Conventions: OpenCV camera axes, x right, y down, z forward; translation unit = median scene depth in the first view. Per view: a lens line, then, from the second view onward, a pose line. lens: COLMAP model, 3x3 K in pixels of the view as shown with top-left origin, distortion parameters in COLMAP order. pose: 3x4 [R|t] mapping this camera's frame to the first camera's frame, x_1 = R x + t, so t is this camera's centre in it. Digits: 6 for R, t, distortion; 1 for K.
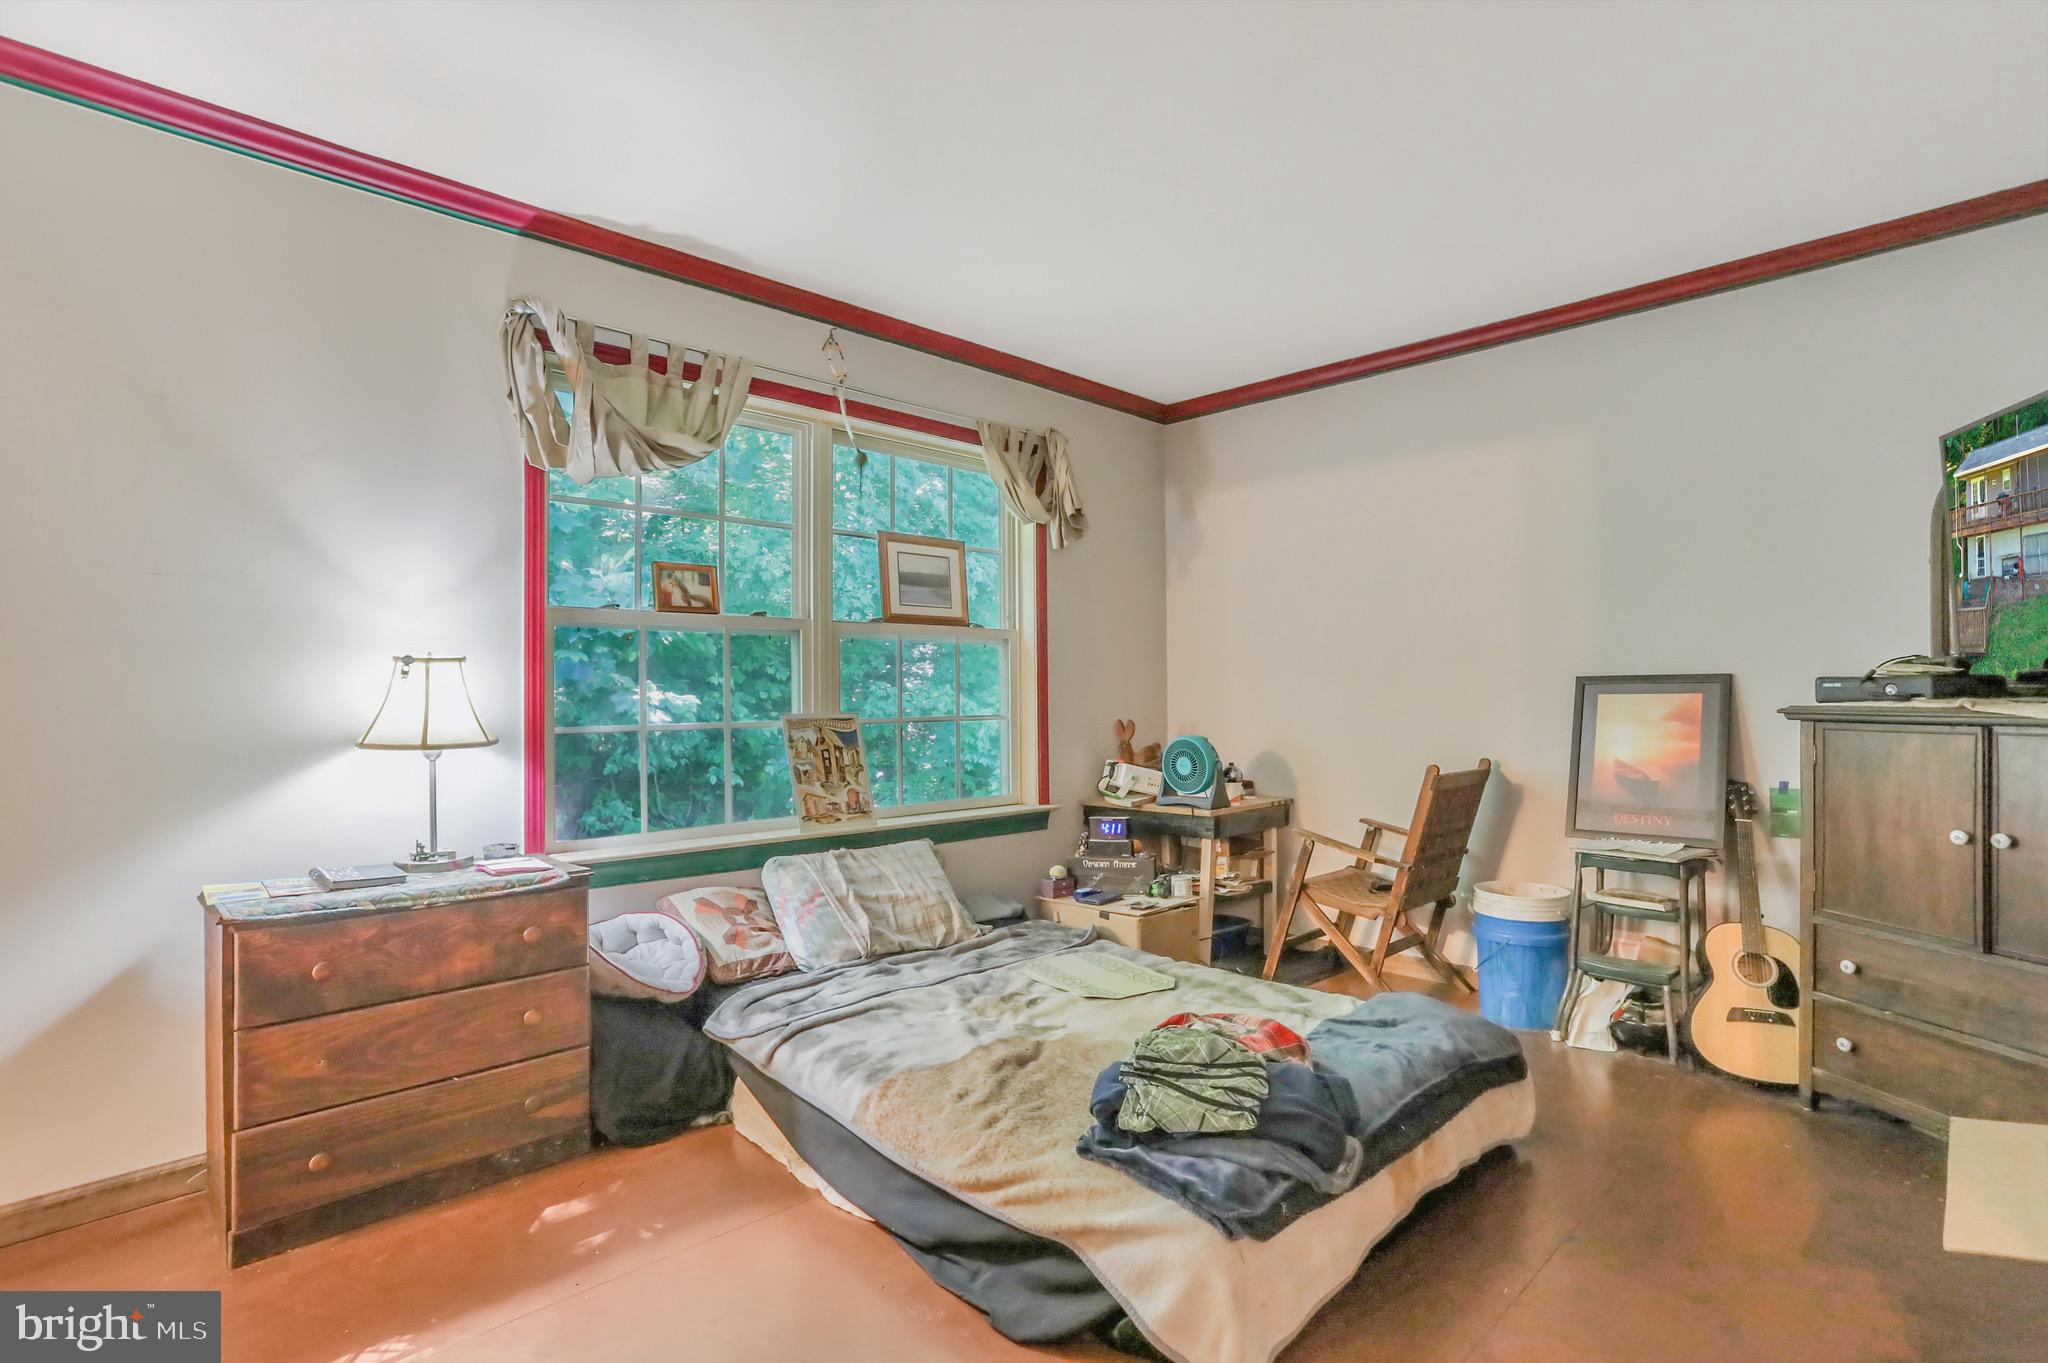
lens RADIAL K [[1004.0, 0, 1027.7], [0, 1004.0, 682.1], [0, 0, 1]] dist [-0.050144, 0.019777]
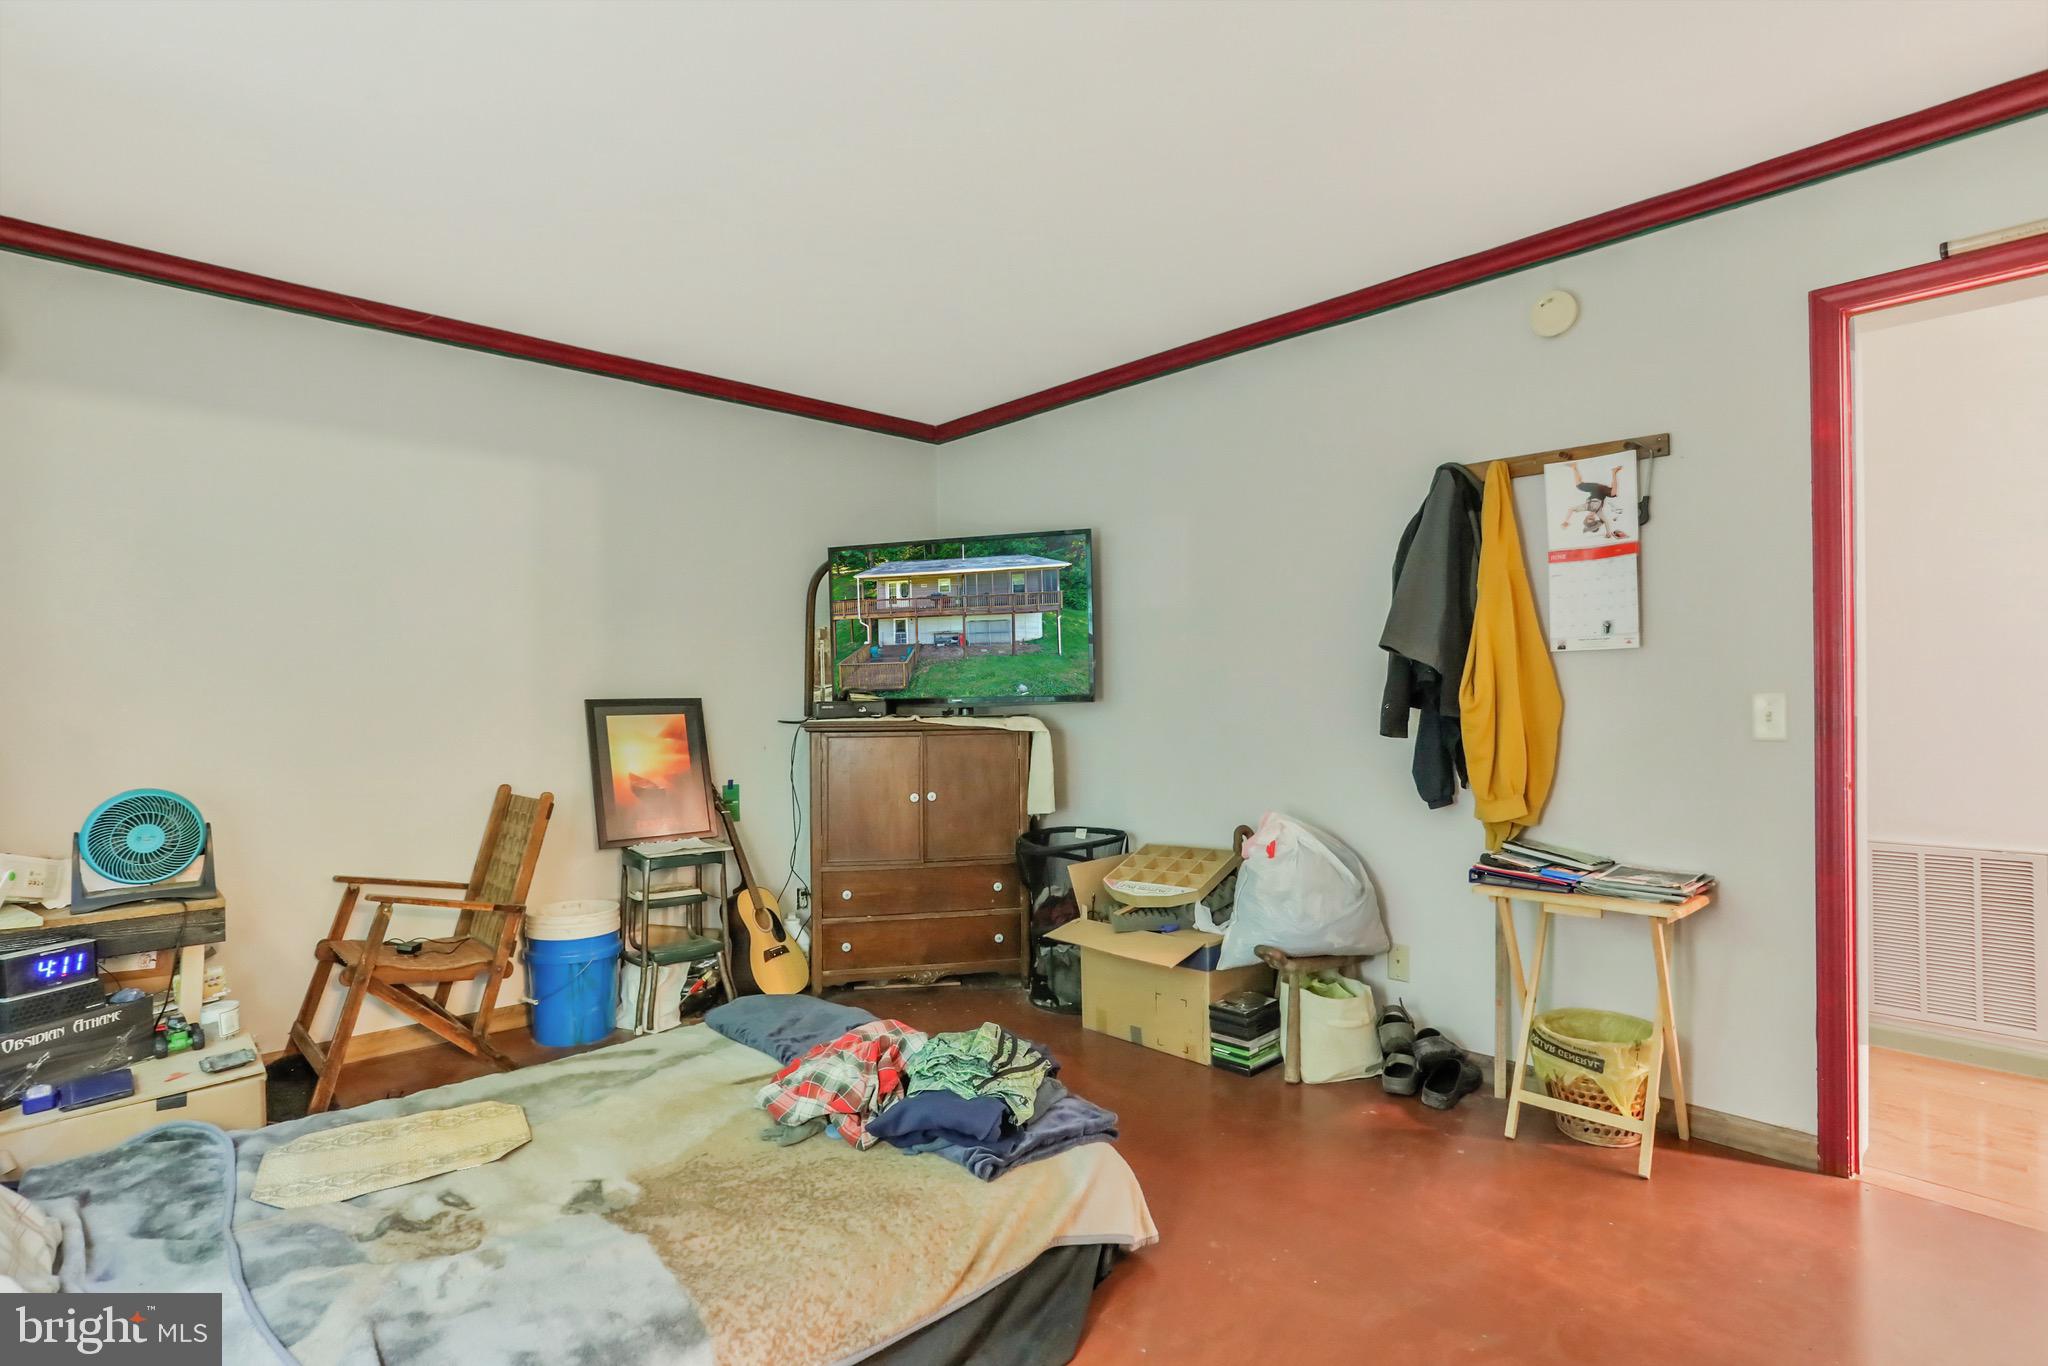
lens RADIAL K [[1004.0, 0, 1026.0], [0, 1004.0, 686.8], [0, 0, 1]] dist [-0.050144, 0.019777]
pose [[0.017761, 0.017583, 0.999688, -0.549021], [0.000250, 0.999845, -0.017591, -0.000764], [-0.999842, 0.000562, 0.017754, 0.546462]]
